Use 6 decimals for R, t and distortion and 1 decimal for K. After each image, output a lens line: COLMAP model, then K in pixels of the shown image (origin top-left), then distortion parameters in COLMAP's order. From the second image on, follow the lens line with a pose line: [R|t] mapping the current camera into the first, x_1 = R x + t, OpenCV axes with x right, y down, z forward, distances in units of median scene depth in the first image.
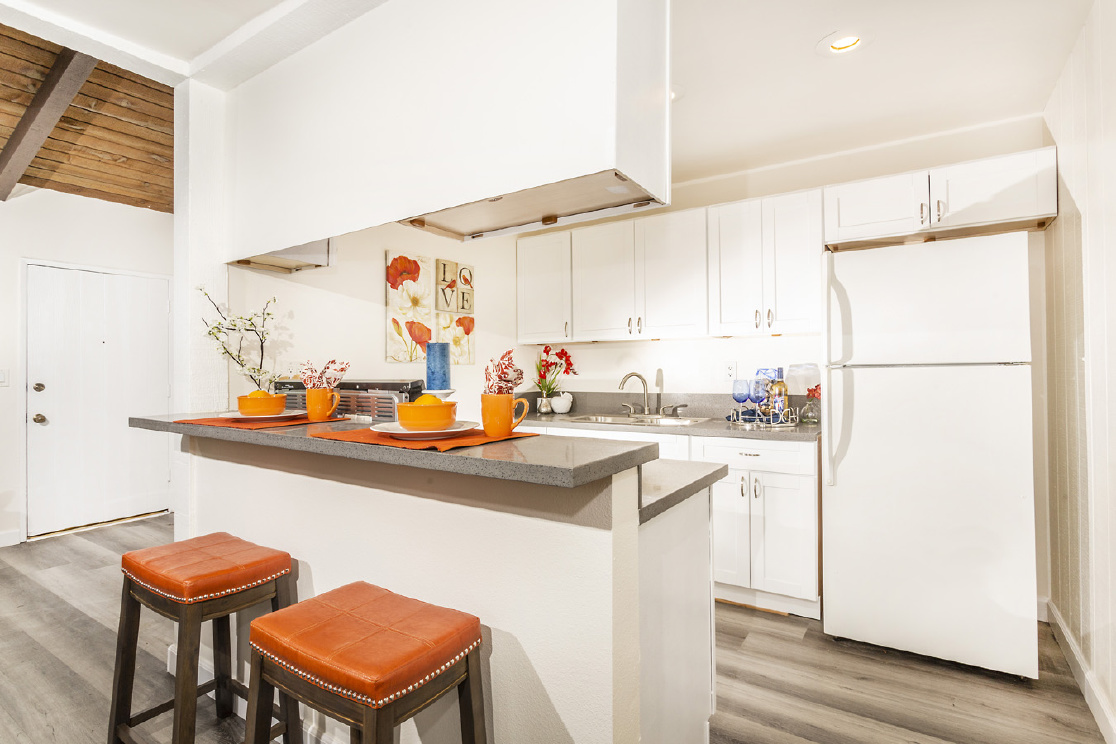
lens RADIAL K [[565.5, 0, 550.3], [0, 565.5, 353.3], [0, 0, 1]] dist [-0.003477, -0.002120]
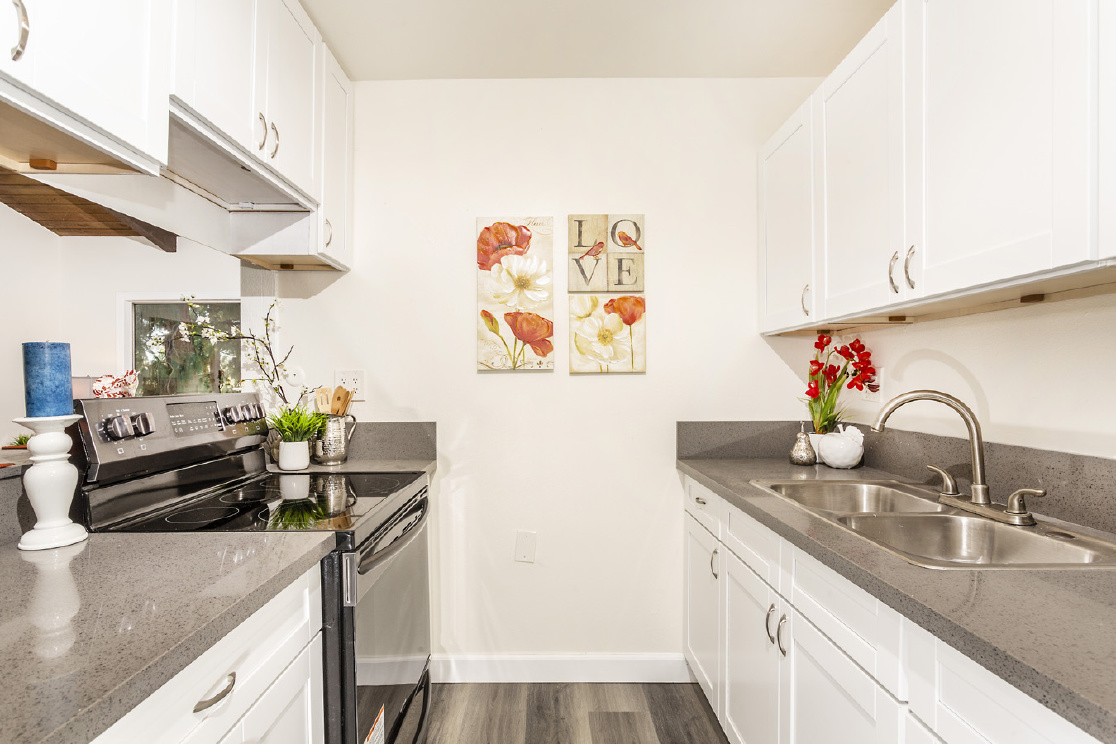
lens RADIAL K [[565.5, 0, 594.5], [0, 565.5, 372.4], [0, 0, 1]] dist [-0.003477, -0.002120]
pose [[0.575672, -0.004502, -0.817668, 0.359899], [0.025117, 0.999610, 0.012179, 0.012002], [0.817295, -0.027549, 0.575561, 0.618950]]
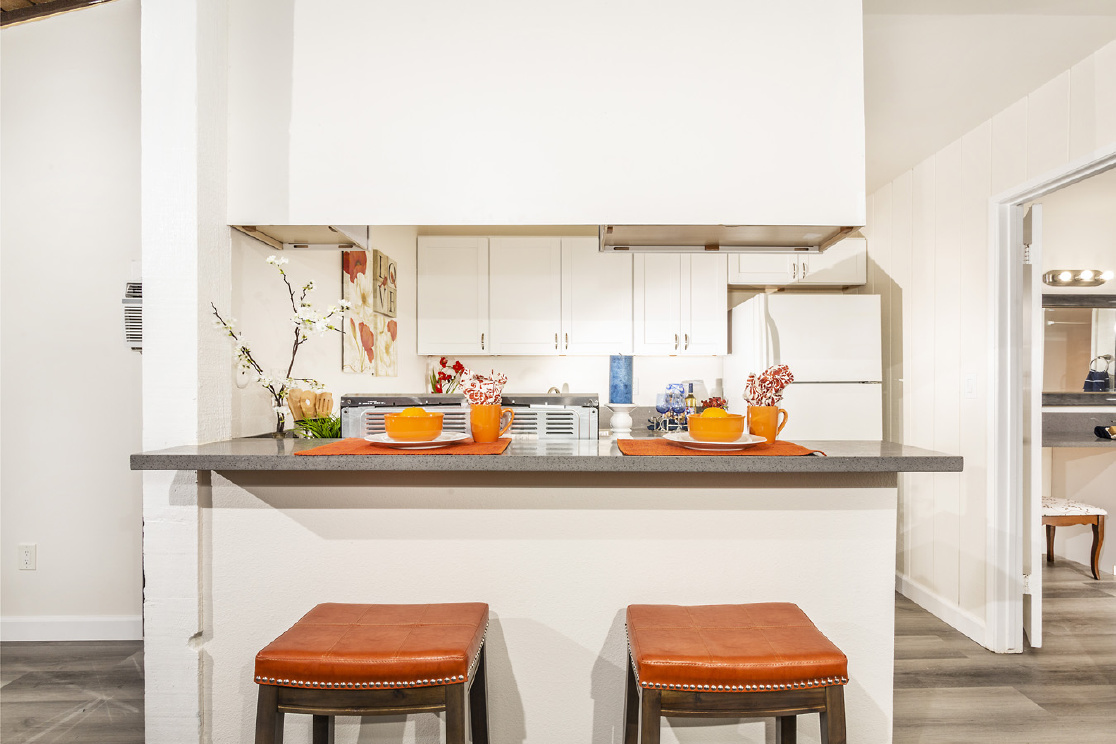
lens RADIAL K [[565.5, 0, 589.3], [0, 565.5, 393.5], [0, 0, 1]] dist [-0.003477, -0.002120]
pose [[0.813569, -0.001223, 0.581467, -0.417688], [-0.025296, 0.998977, 0.037495, 0.006200], [-0.580917, -0.045214, 0.812706, 0.124592]]
